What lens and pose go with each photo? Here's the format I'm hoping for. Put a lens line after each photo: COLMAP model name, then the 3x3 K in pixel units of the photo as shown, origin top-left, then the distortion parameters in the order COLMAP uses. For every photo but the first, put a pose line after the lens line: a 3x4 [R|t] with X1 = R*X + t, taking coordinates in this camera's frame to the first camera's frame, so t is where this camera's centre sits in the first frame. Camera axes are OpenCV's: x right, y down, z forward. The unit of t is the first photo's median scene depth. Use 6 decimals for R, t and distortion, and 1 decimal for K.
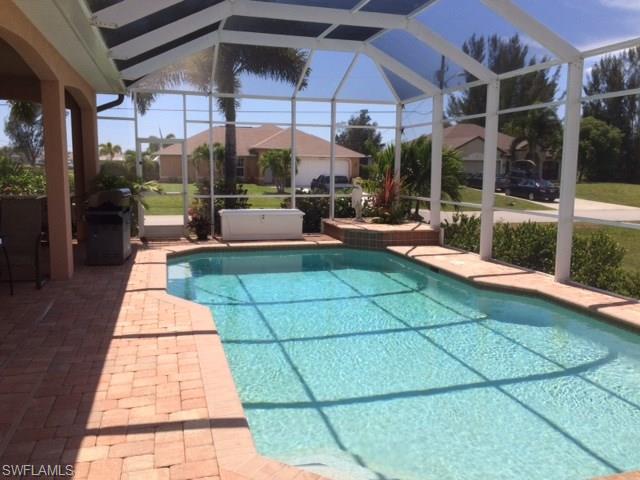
lens RADIAL K [[546.0, 0, 320.0], [0, 546.0, 240.0], [0, 0, 1]] dist [0.003921, -0.014434]
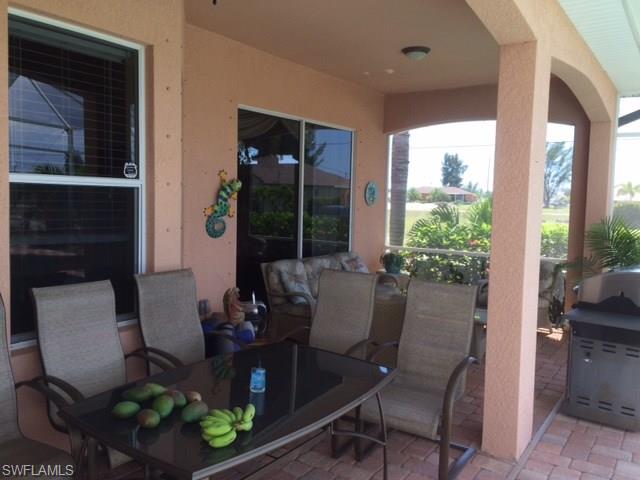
lens RADIAL K [[546.0, 0, 320.0], [0, 546.0, 240.0], [0, 0, 1]] dist [0.003921, -0.014434]
pose [[0.638958, 0.057009, -0.767126, -0.147123], [-0.112488, 0.993454, -0.019865, -0.058621], [0.760973, 0.098986, 0.641188, 0.371500]]
